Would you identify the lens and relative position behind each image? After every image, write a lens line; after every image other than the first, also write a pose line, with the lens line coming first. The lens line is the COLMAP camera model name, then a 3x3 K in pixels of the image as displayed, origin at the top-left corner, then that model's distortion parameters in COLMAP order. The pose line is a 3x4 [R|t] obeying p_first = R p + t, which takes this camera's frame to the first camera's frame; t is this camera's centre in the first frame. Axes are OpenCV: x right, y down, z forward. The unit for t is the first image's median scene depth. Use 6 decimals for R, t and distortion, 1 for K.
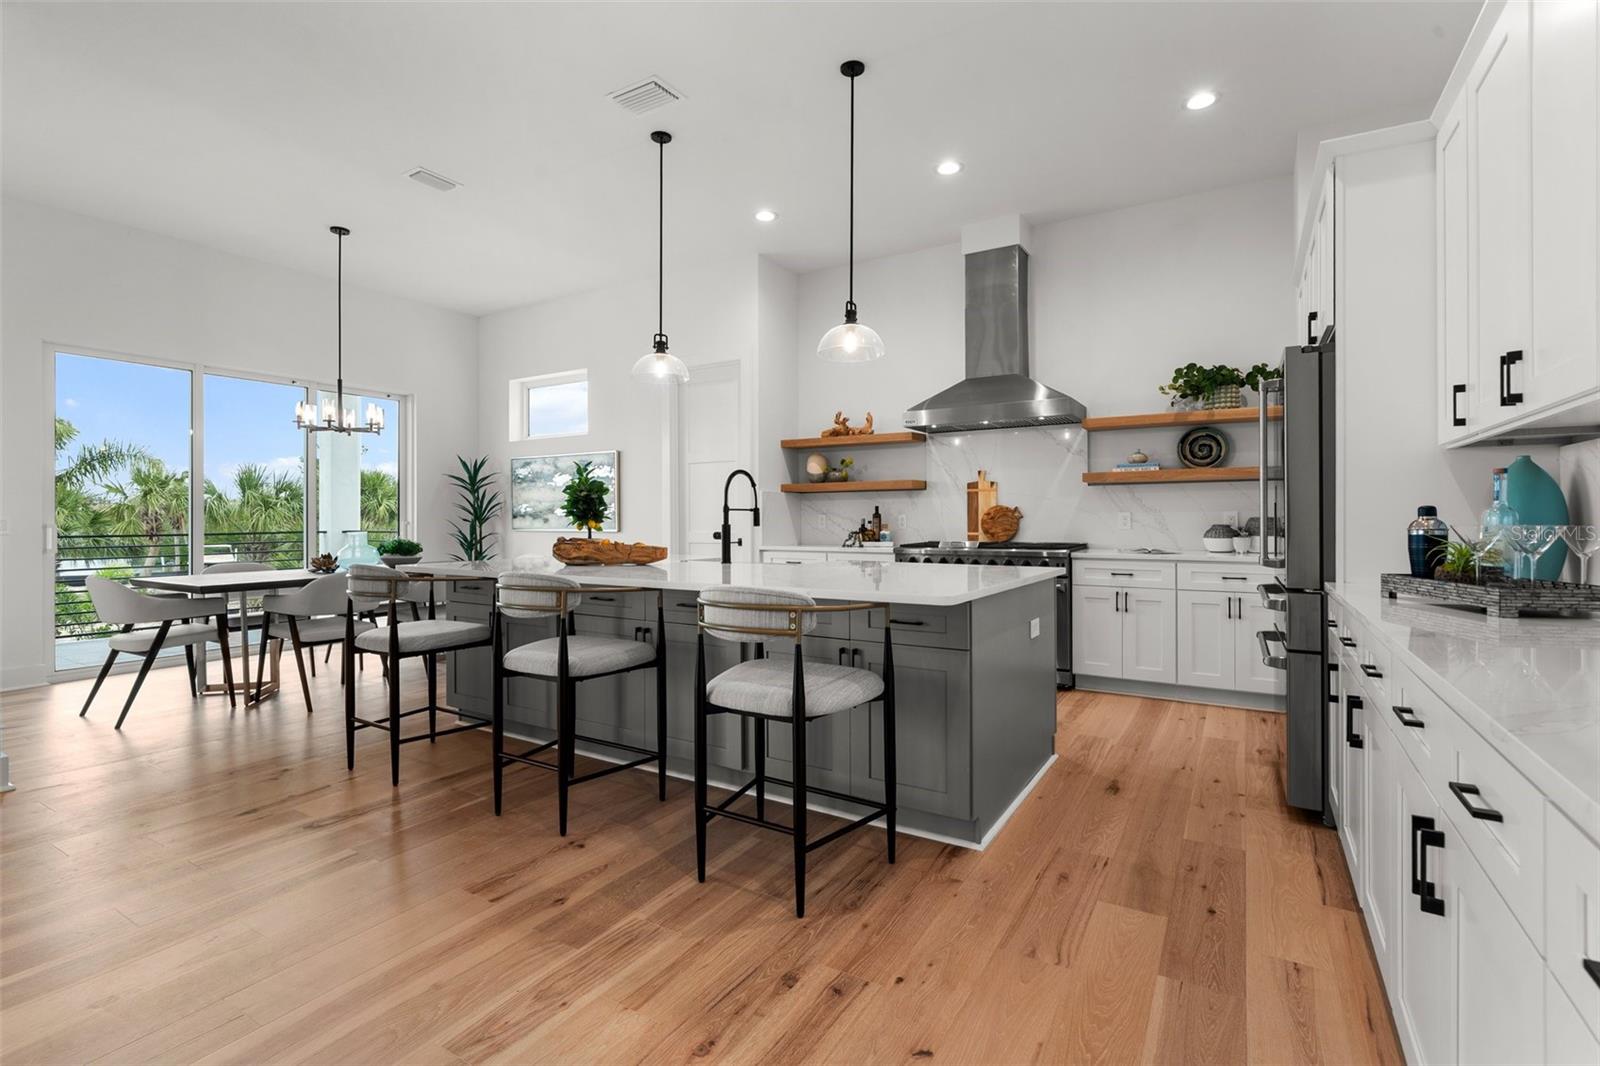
lens RADIAL K [[718.0, 0, 808.7], [0, 718.0, 526.0], [0, 0, 1]] dist [-0.002609, 0.002516]
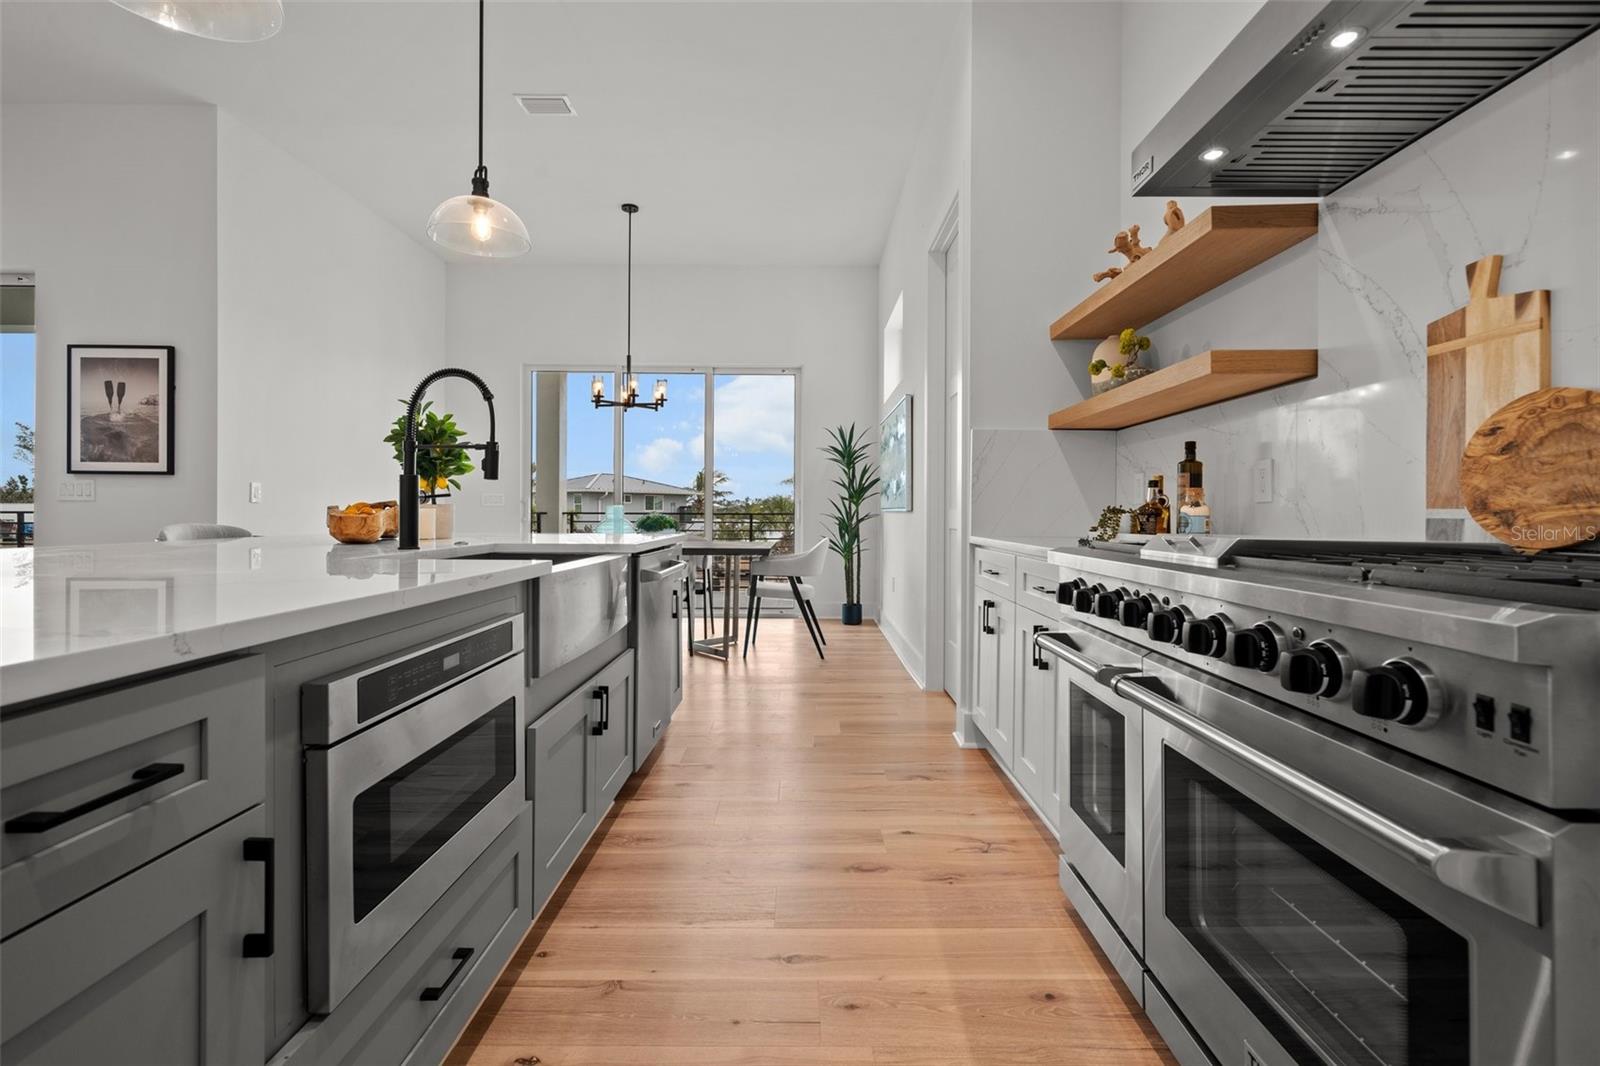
lens RADIAL K [[718.0, 0, 804.7], [0, 718.0, 514.6], [0, 0, 1]] dist [-0.002609, 0.002516]
pose [[0.517662, 0.009819, -0.855529, 0.348804], [-0.017512, 0.999846, 0.000879, 0.015264], [0.855406, 0.014527, 0.517755, 0.706074]]
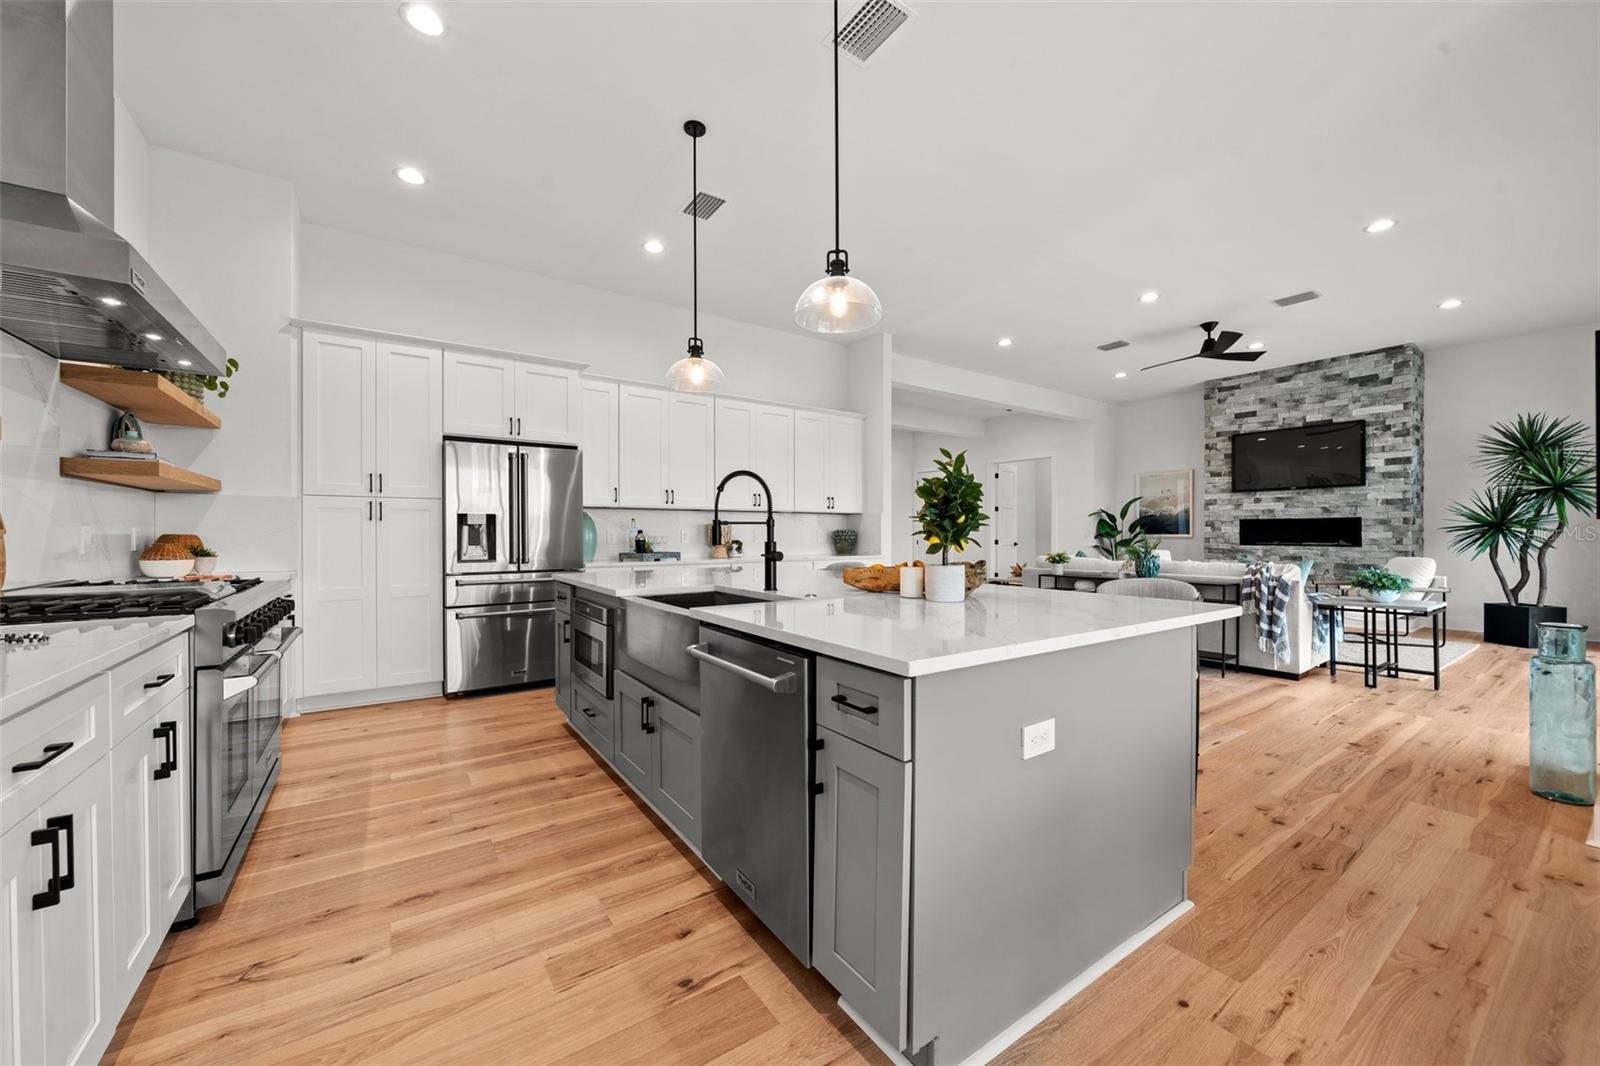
lens RADIAL K [[608.4, 0, 805.0], [0, 608.4, 535.6], [0, 0, 1]] dist [-0.007417, 0.001098]
pose [[-0.914073, 0.001330, 0.405548, -0.307697], [0.007594, 0.999875, 0.013835, -0.013100], [-0.405479, 0.015726, -0.913969, 1.160408]]
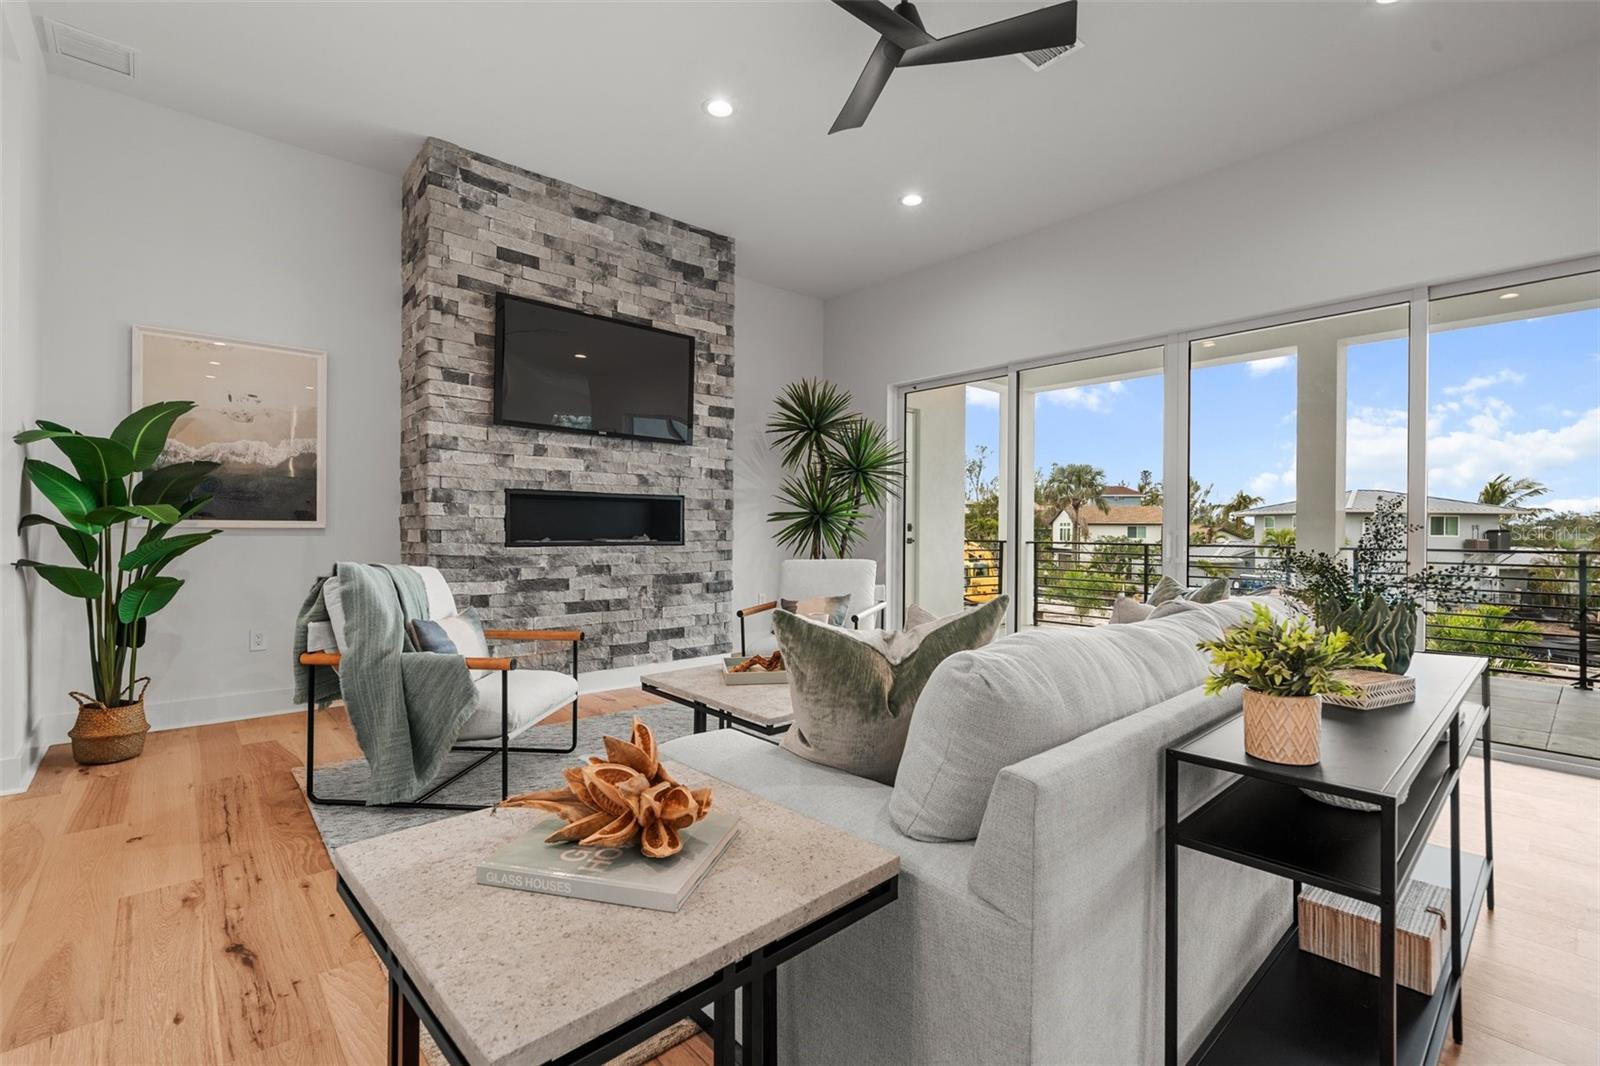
lens RADIAL K [[718.0, 0, 808.5], [0, 718.0, 530.9], [0, 0, 1]] dist [-0.002609, 0.002516]
pose [[-0.302001, 0.002846, -0.953303, -0.020617], [-0.018179, 0.999797, 0.008744, 0.009948], [0.953134, 0.019971, -0.301888, -0.134727]]
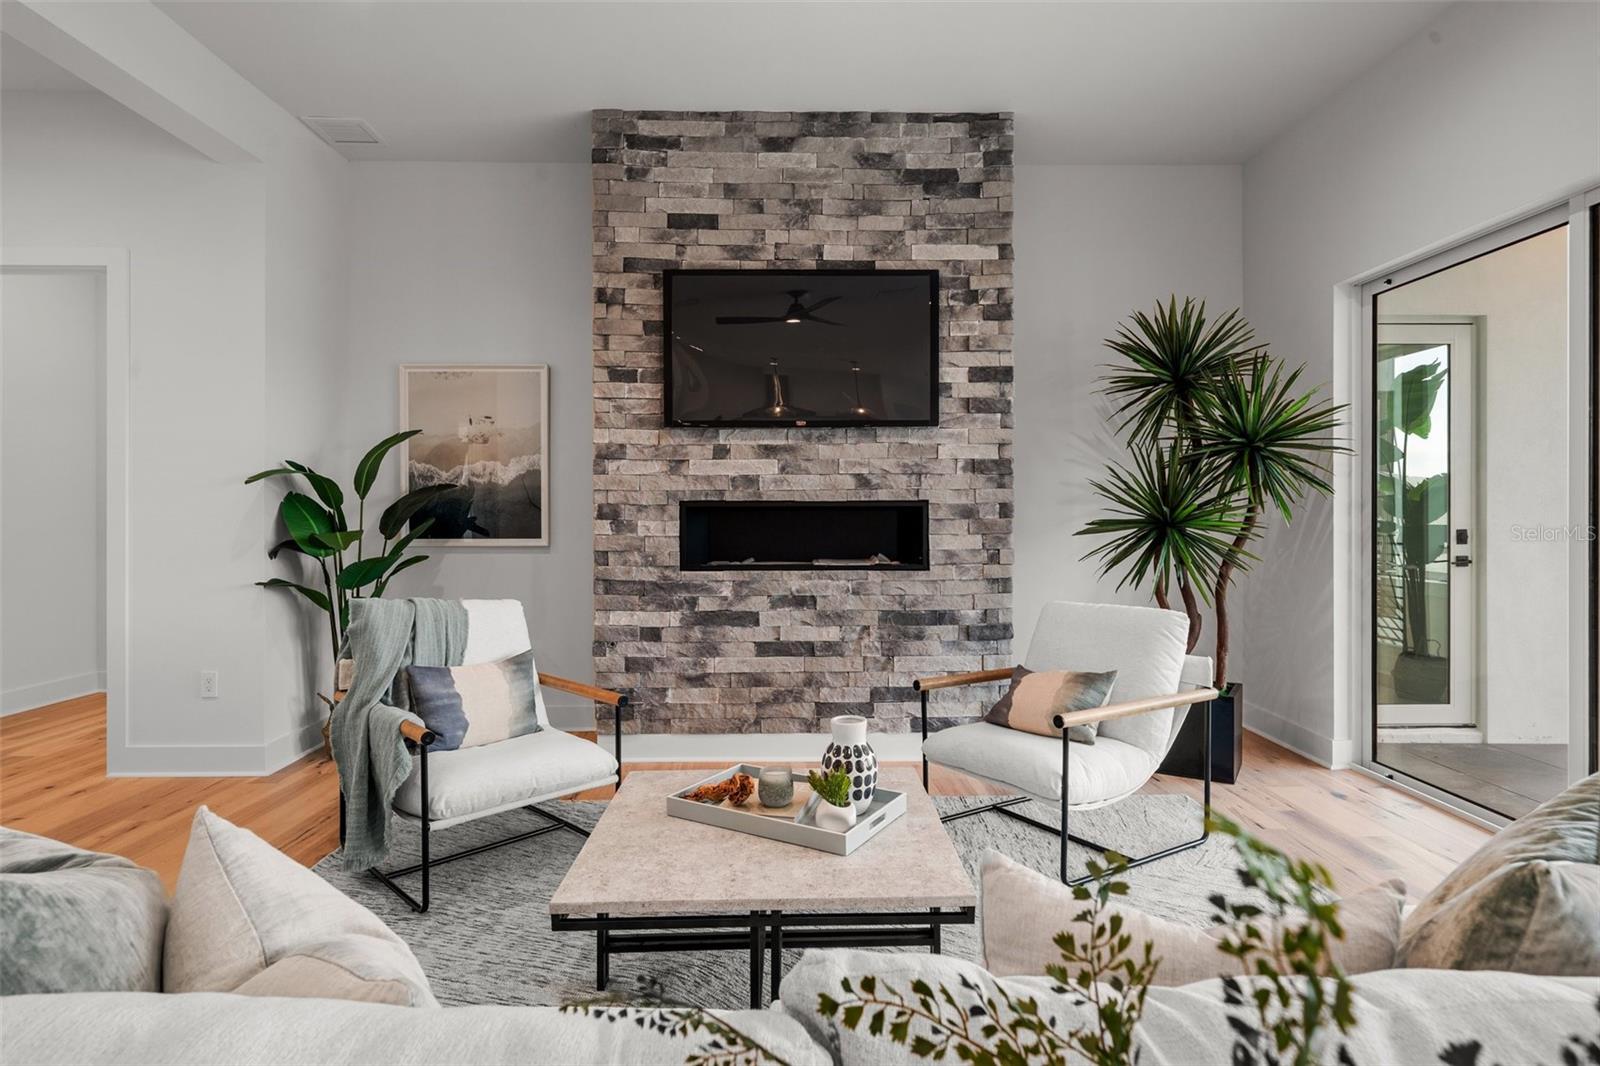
lens RADIAL K [[846.1, 0, 796.9], [0, 846.1, 518.1], [0, 0, 1]] dist [0.001734, -0.000211]
pose [[-0.850587, 0.005867, -0.525802, -0.366843], [-0.002705, 0.999876, 0.015532, -0.021336], [0.525828, 0.014633, -0.850465, 0.031748]]
